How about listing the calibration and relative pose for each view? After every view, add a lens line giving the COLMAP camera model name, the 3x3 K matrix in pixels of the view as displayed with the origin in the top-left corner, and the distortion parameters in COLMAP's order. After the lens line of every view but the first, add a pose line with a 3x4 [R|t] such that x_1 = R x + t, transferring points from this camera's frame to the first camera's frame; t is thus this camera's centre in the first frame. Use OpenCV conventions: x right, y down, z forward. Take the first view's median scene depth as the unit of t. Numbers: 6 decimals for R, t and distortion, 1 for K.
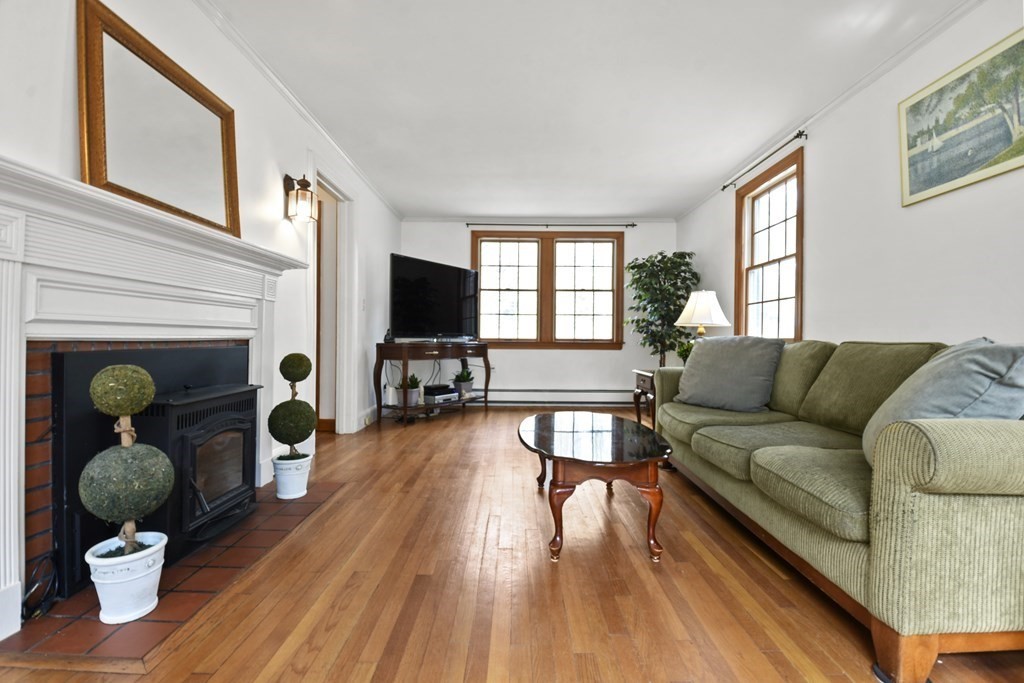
lens RADIAL K [[459.6, 0, 507.3], [0, 459.6, 333.5], [0, 0, 1]] dist [0.004193, -0.017645]
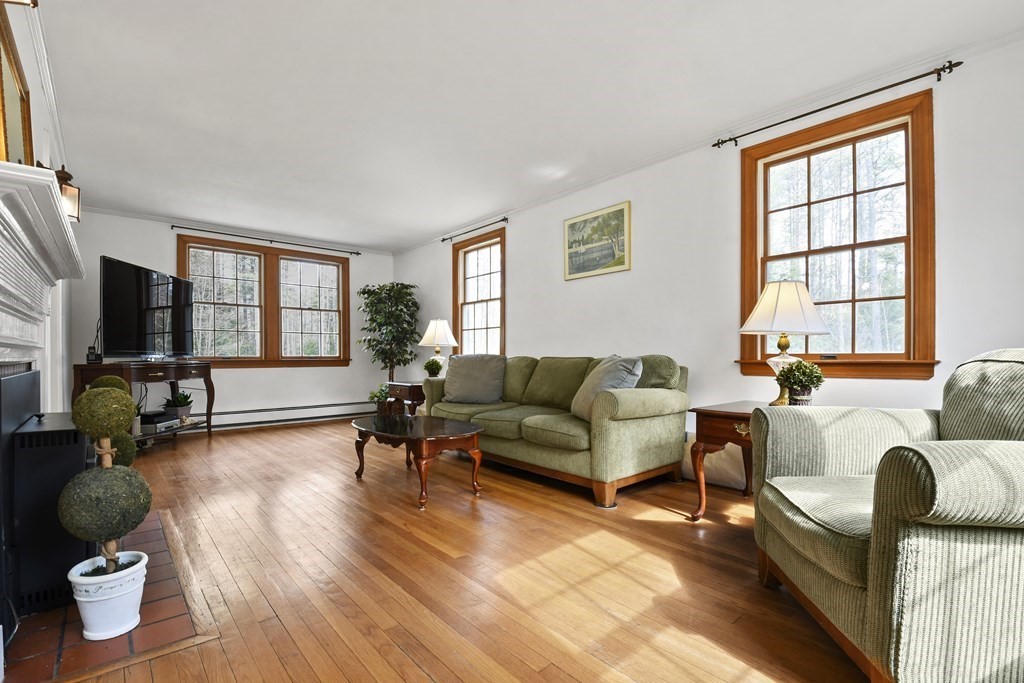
lens RADIAL K [[461.6, 0, 518.2], [0, 461.6, 359.5], [0, 0, 1]] dist [0.002234, -0.050406]
pose [[0.733949, -0.013415, 0.679073, -0.336430], [-0.000339, 0.999798, 0.020117, -0.004944], [-0.679205, -0.014995, 0.733795, -0.135186]]
